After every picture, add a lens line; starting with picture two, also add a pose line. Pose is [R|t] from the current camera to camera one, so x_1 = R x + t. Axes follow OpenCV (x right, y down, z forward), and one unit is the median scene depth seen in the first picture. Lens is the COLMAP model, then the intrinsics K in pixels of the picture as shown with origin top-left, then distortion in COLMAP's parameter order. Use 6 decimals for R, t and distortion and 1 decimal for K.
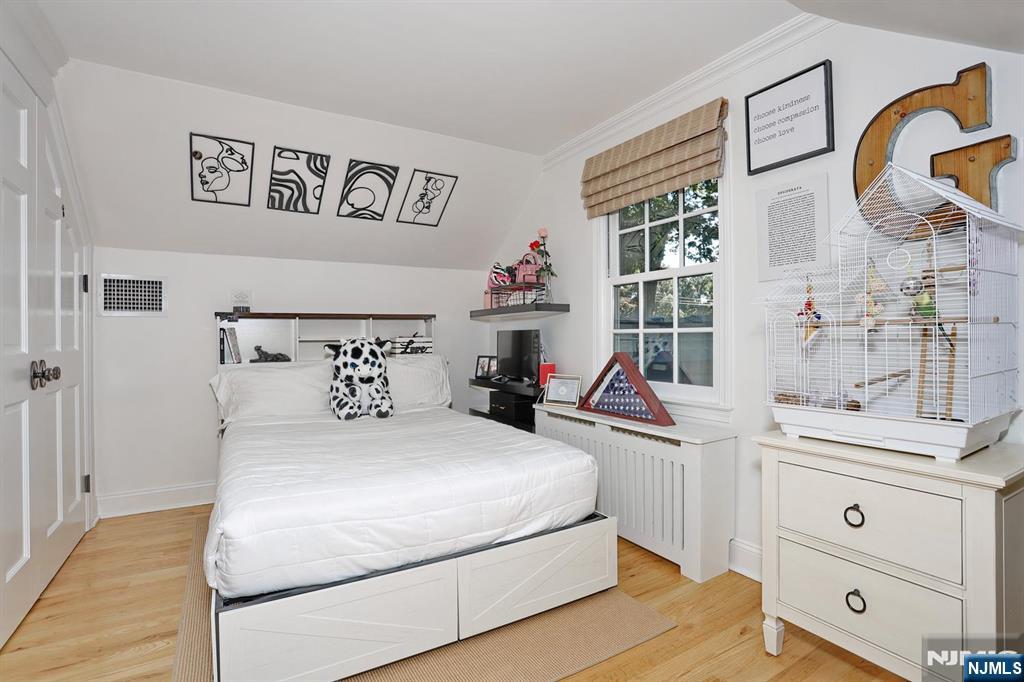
lens RADIAL K [[479.7, 0, 512.0], [0, 479.7, 341.0], [0, 0, 1]] dist [-0.055435, 0.019010]
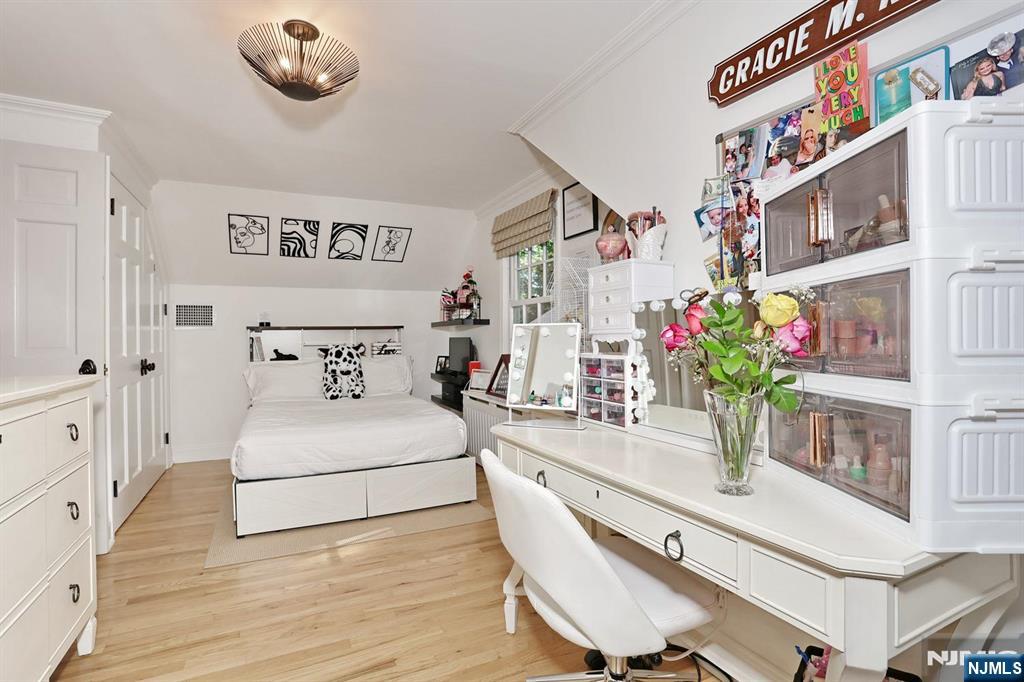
lens RADIAL K [[479.7, 0, 512.0], [0, 479.7, 341.0], [0, 0, 1]] dist [-0.055435, 0.019010]
pose [[0.996528, -0.001149, -0.083248, 0.323809], [0.001336, 0.999997, 0.002189, -0.017758], [0.083245, -0.002292, 0.996526, -0.410539]]
